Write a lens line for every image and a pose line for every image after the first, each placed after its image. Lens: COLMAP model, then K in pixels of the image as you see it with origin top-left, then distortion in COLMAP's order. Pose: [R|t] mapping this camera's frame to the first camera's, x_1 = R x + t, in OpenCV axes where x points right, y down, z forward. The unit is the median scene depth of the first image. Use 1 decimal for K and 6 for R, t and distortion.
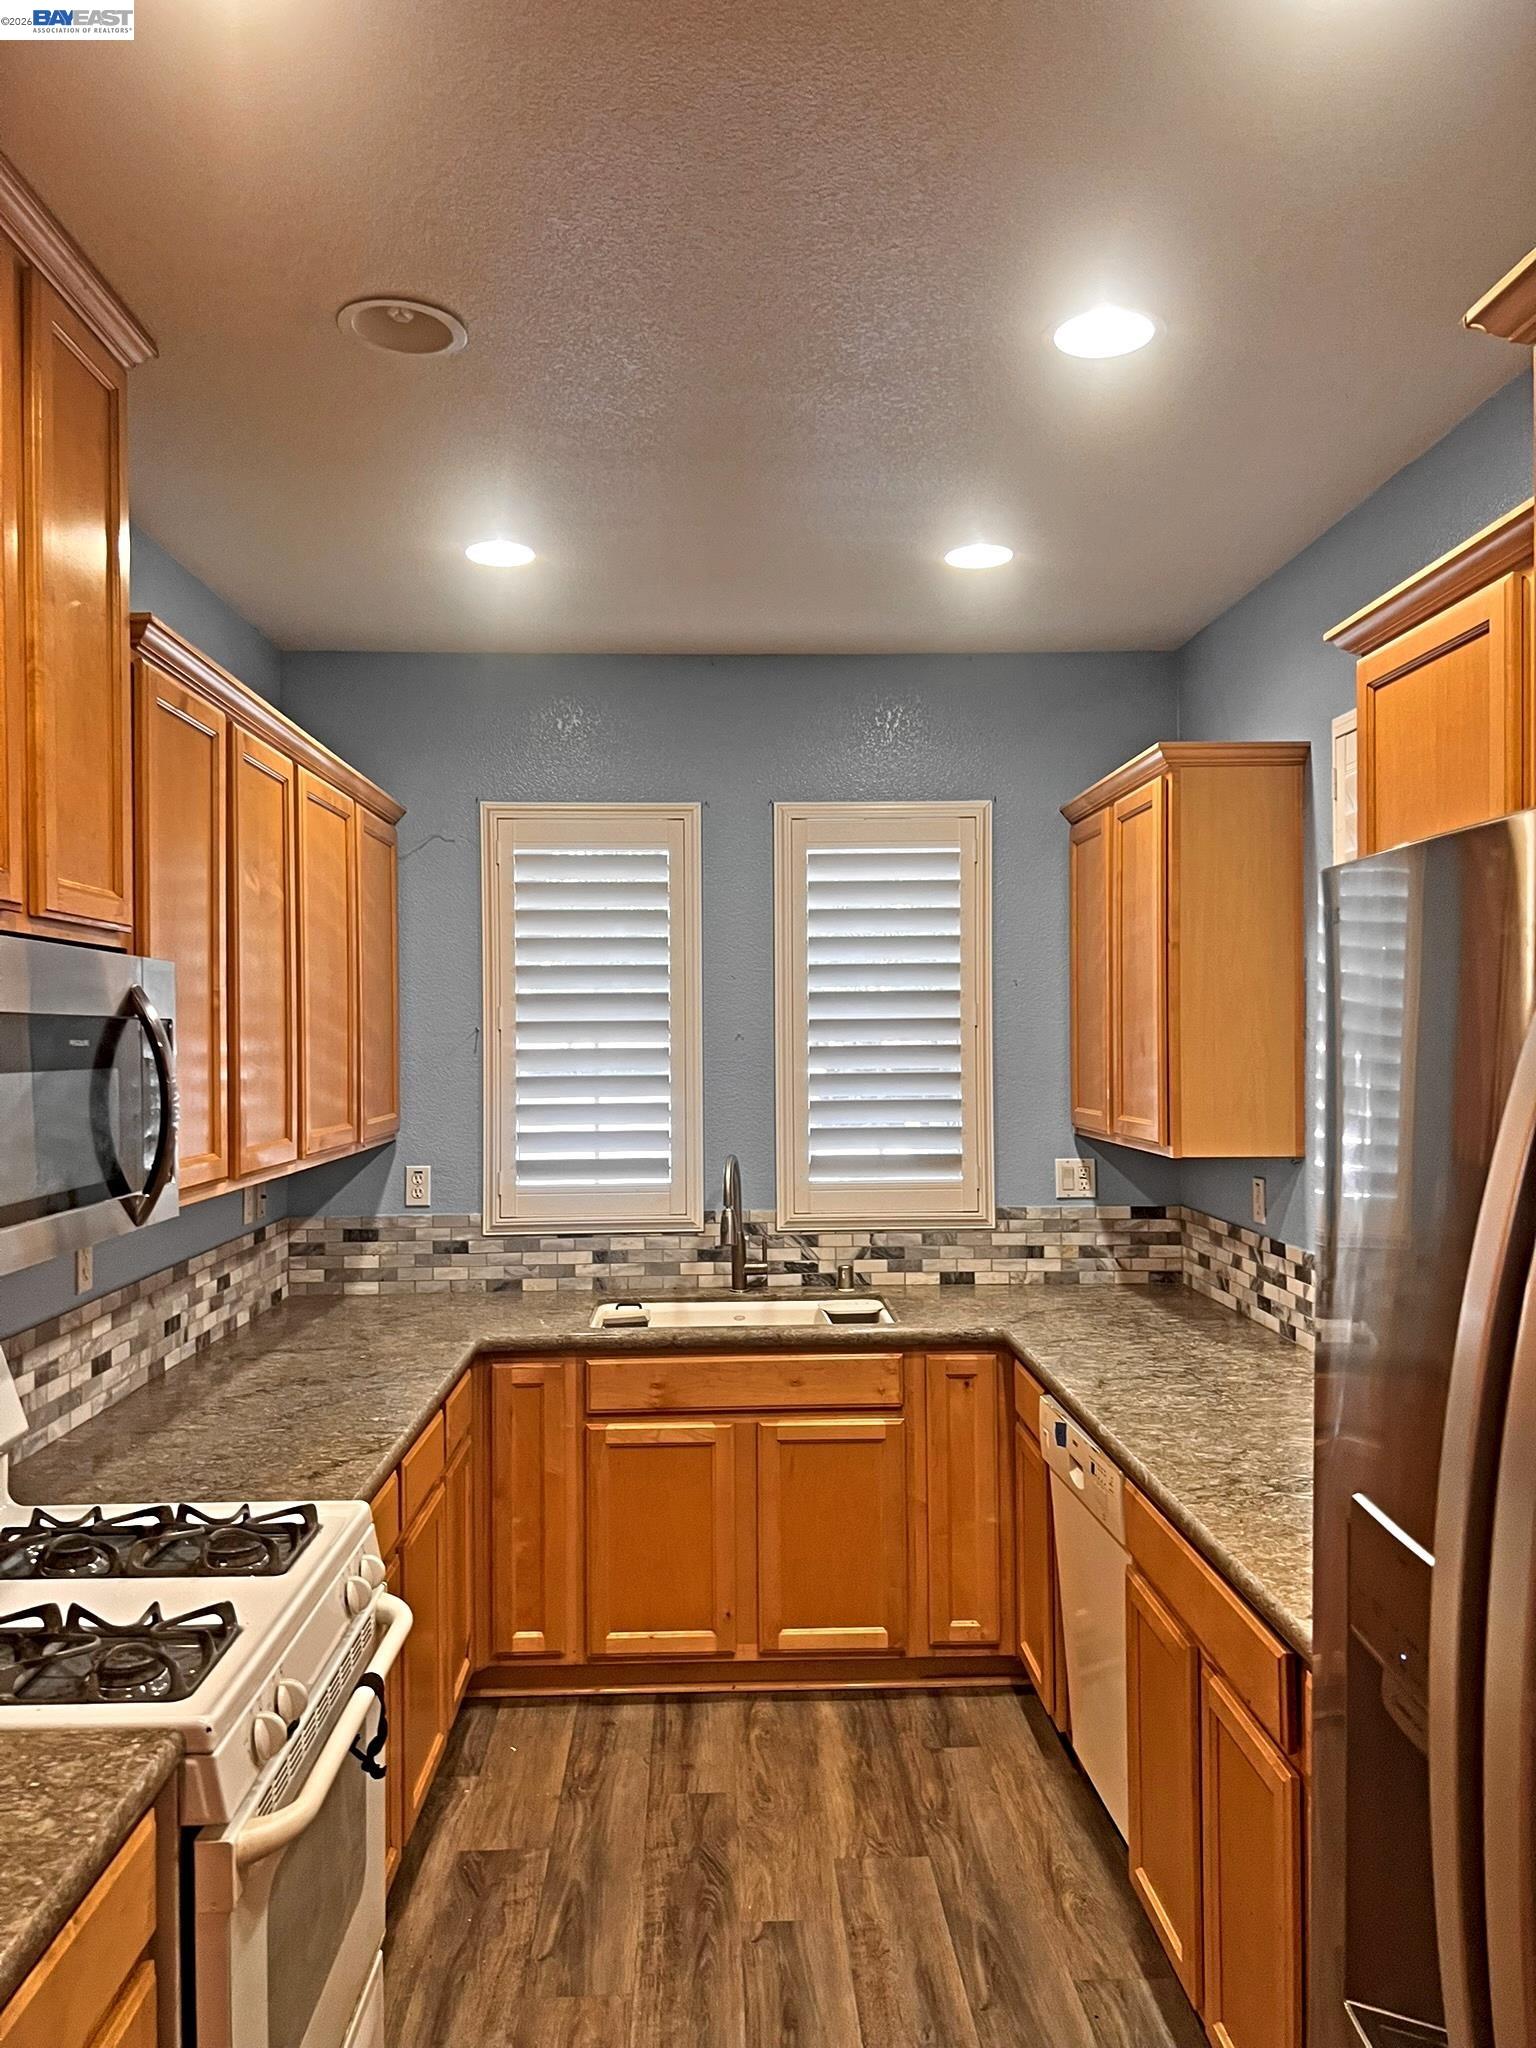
lens RADIAL K [[1493.0, 0, 769.5], [0, 1493.0, 1036.7], [0, 0, 1]] dist [0.109481, -0.142967]
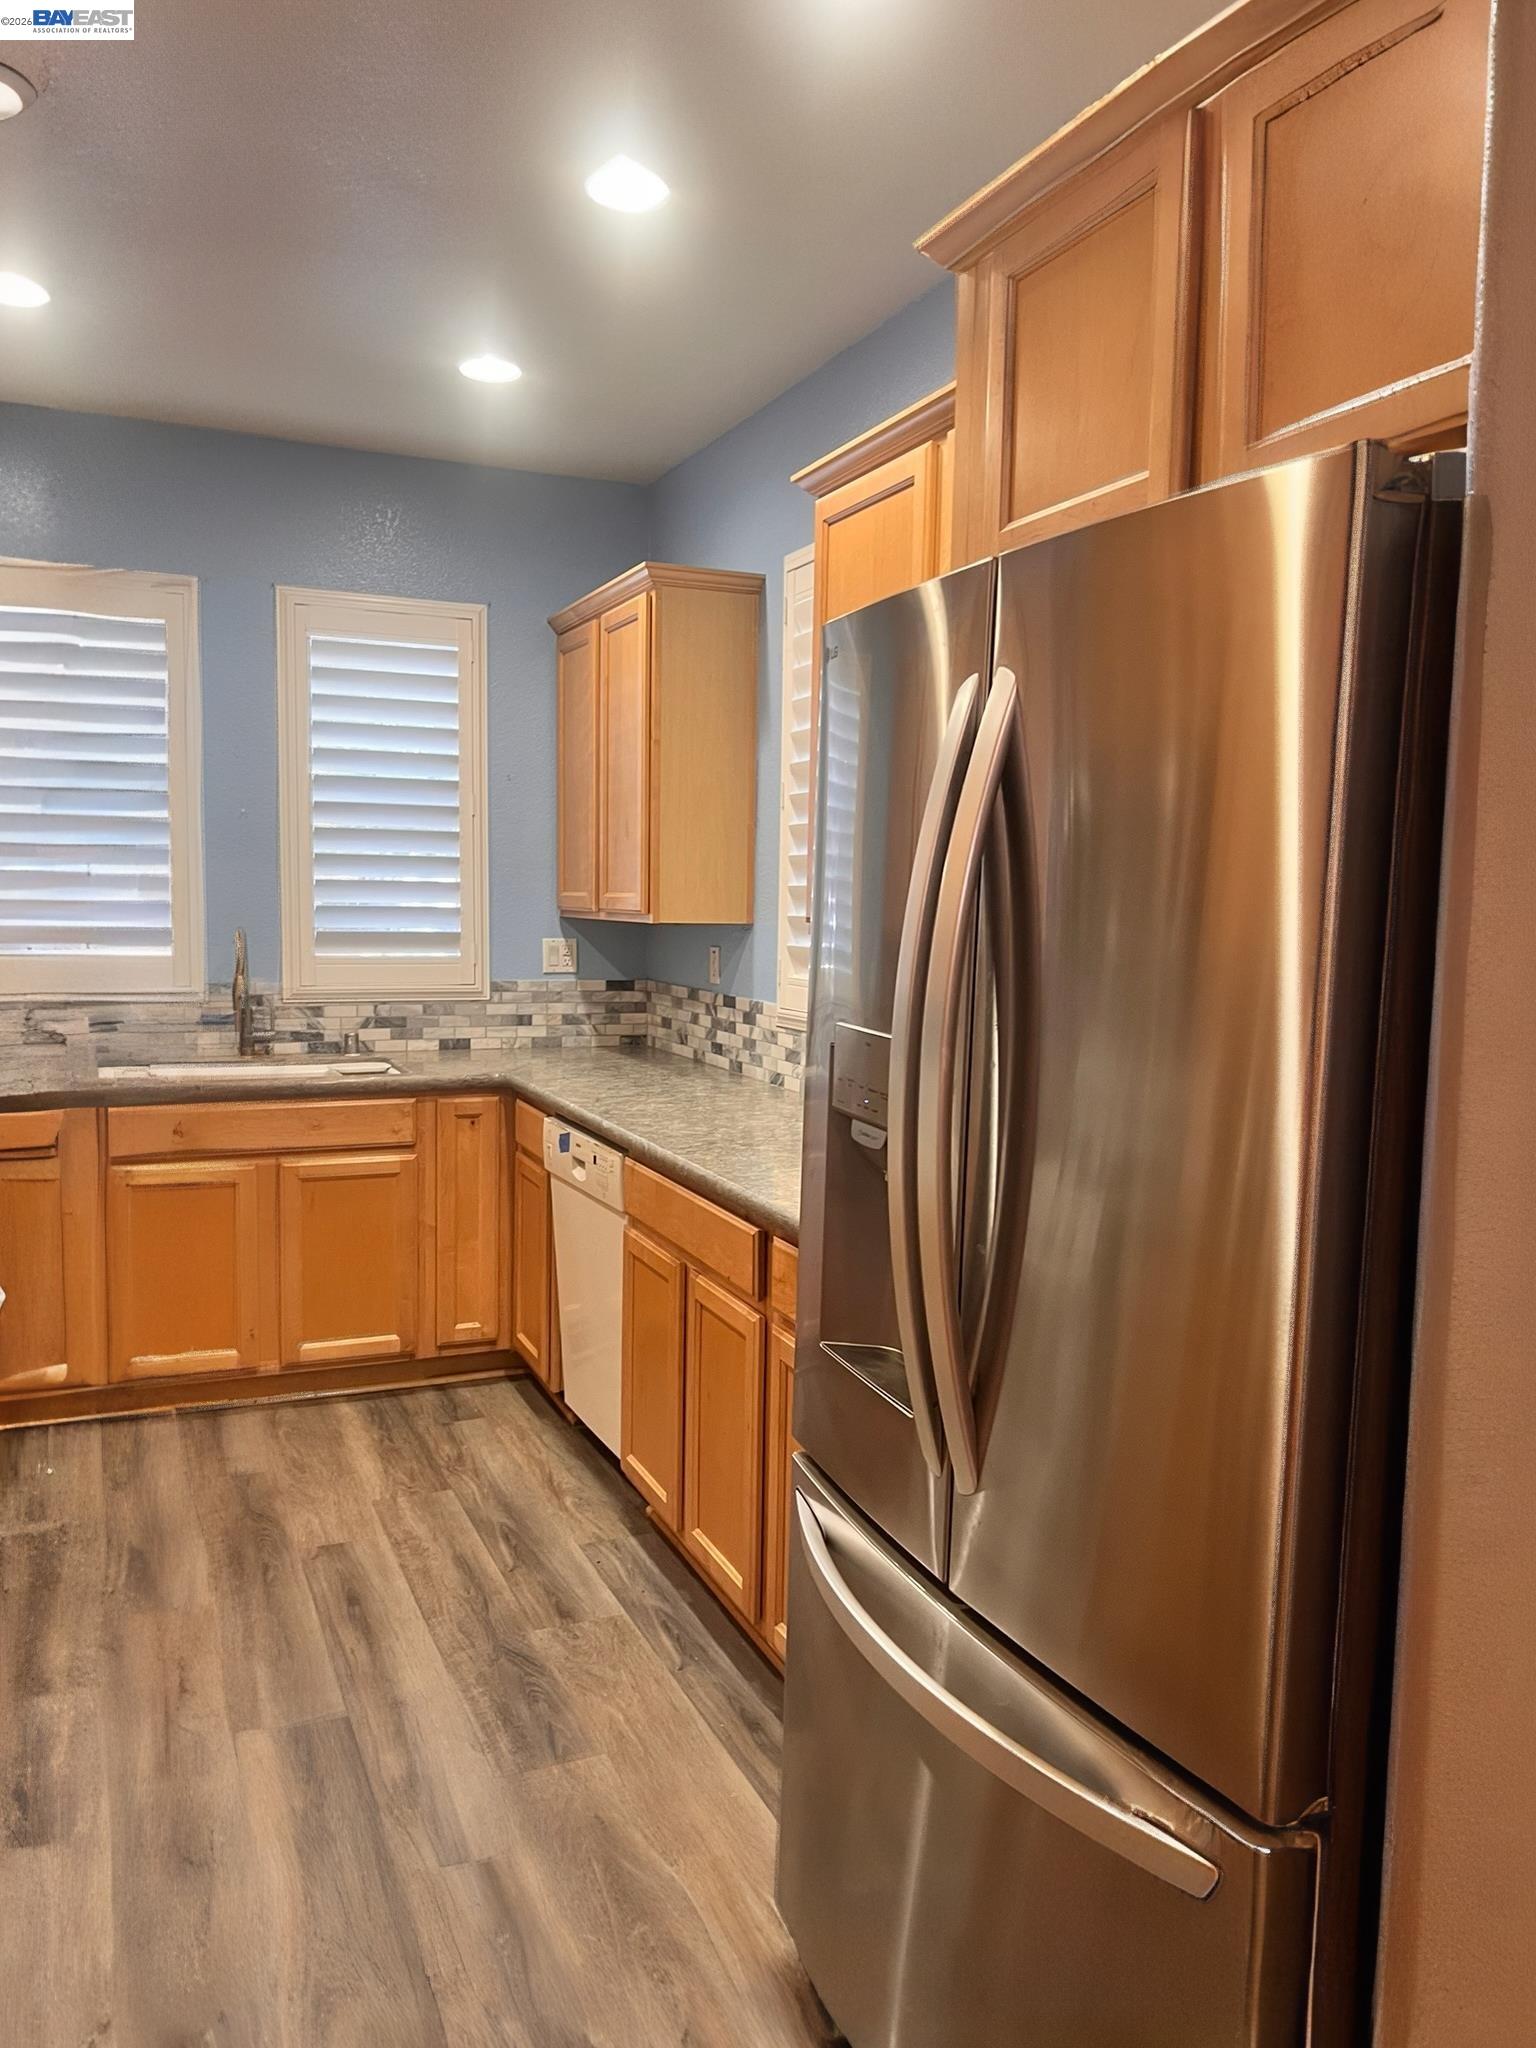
lens RADIAL K [[1493.0, 0, 769.5], [0, 1493.0, 1036.7], [0, 0, 1]] dist [0.109481, -0.142967]
pose [[0.928142, -0.013475, 0.371982, -0.084070], [-0.022548, 0.995474, 0.092322, 0.055600], [-0.371542, -0.094076, 0.923638, -0.133138]]
